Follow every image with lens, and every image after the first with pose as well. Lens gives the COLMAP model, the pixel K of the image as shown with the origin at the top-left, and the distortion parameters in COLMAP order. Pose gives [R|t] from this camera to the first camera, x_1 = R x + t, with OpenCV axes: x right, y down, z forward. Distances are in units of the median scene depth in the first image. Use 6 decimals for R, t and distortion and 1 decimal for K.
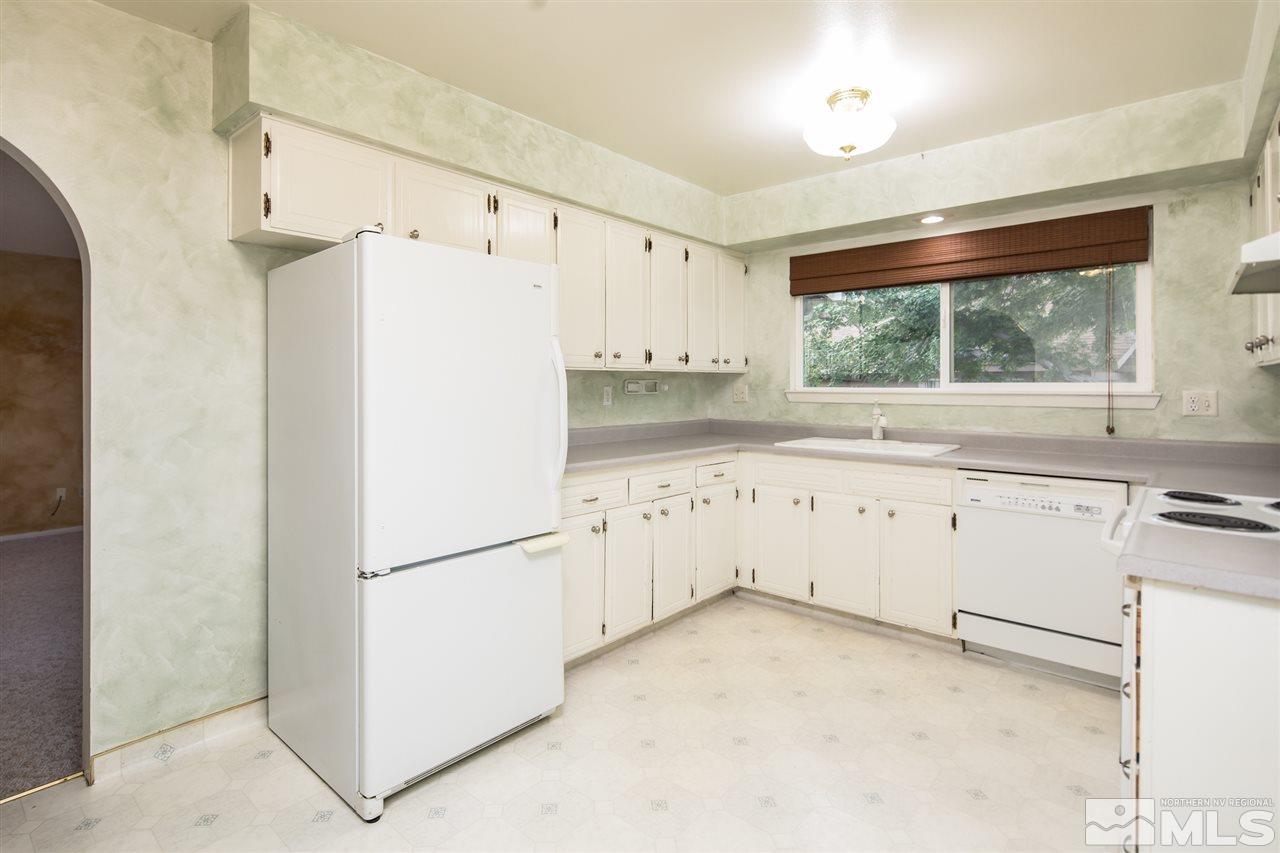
lens RADIAL K [[628.6, 0, 621.7], [0, 628.6, 379.0], [0, 0, 1]] dist [0.000253, -0.000720]
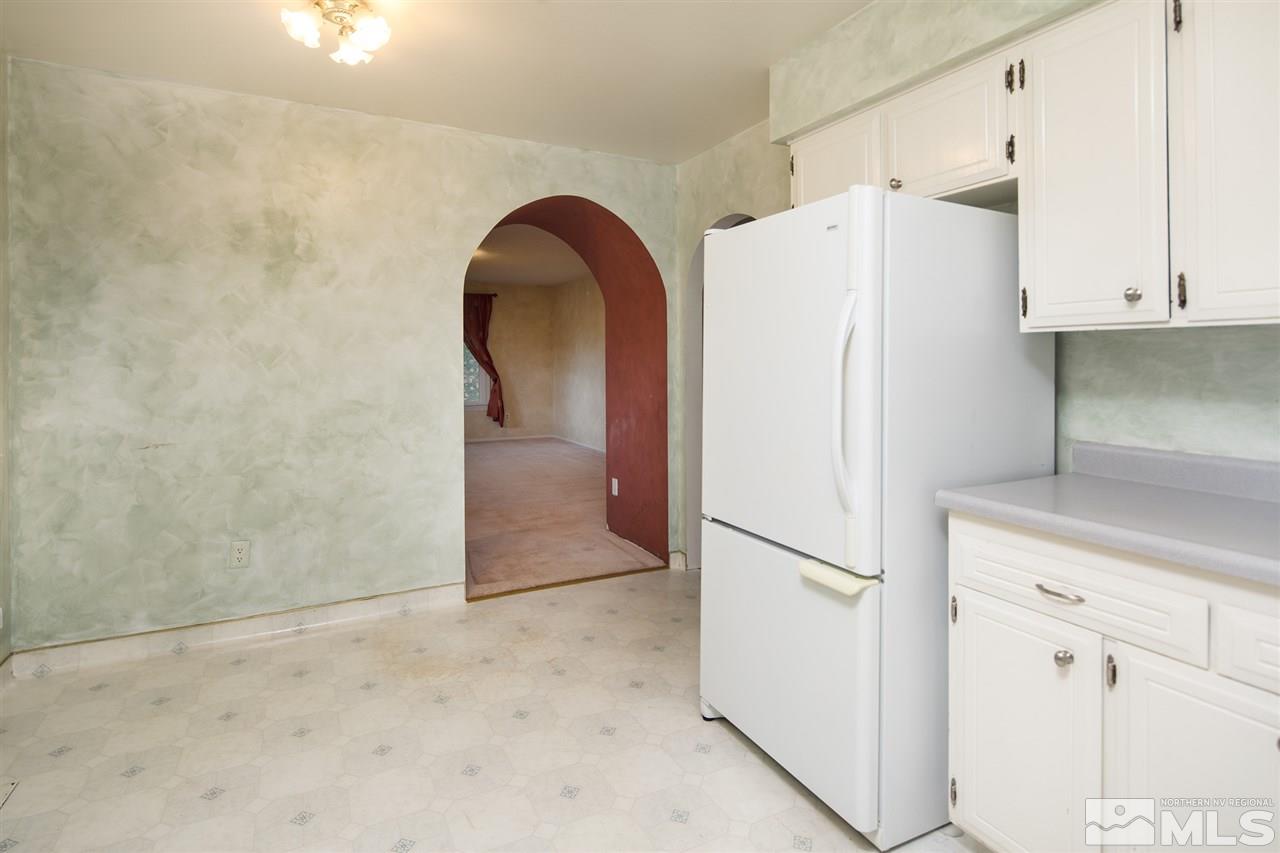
lens RADIAL K [[628.6, 0, 621.7], [0, 628.6, 379.0], [0, 0, 1]] dist [0.000253, -0.000720]
pose [[-0.348847, 0.019571, -0.936975, 0.615615], [0.005639, 0.999808, 0.018784, 0.014573], [0.937163, 0.001269, -0.348890, 0.974851]]
